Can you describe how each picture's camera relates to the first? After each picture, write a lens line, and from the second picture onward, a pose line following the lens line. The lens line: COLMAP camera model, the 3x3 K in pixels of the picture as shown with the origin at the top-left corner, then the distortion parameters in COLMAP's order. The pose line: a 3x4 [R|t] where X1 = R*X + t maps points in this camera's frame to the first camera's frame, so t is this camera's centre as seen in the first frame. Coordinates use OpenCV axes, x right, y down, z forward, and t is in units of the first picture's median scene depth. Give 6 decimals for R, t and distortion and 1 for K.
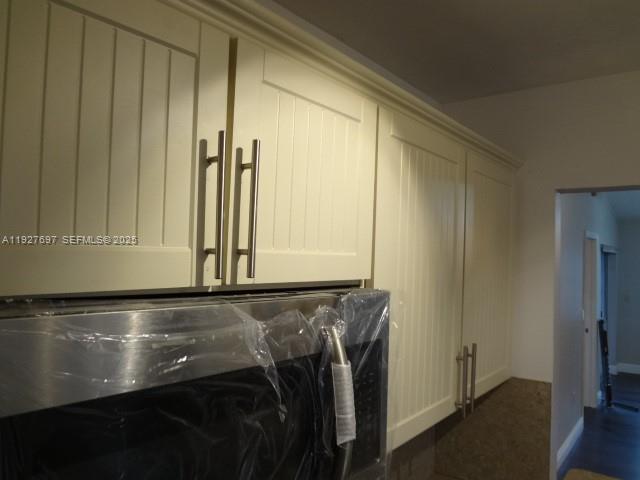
lens RADIAL K [[477.2, 0, 320.0], [0, 477.2, 240.0], [0, 0, 1]] dist [-0.003469, -0.011421]
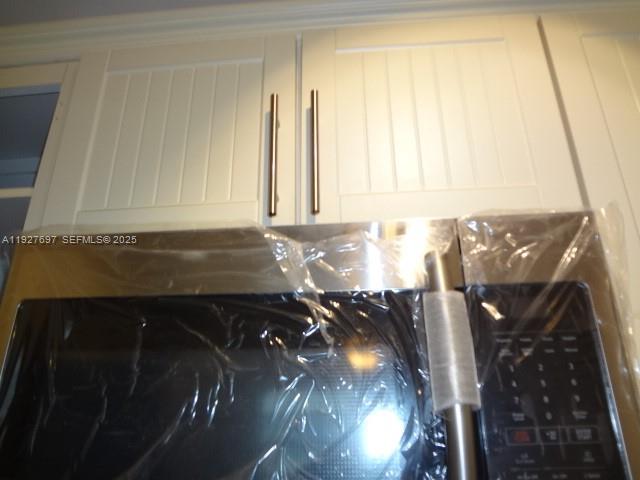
lens RADIAL K [[477.2, 0, 320.0], [0, 477.2, 240.0], [0, 0, 1]] dist [-0.003469, -0.011421]
pose [[0.548177, -0.375197, -0.747482, 0.548378], [0.038508, 0.904105, -0.425573, 0.540439], [0.835476, 0.204505, 0.510057, 0.584597]]
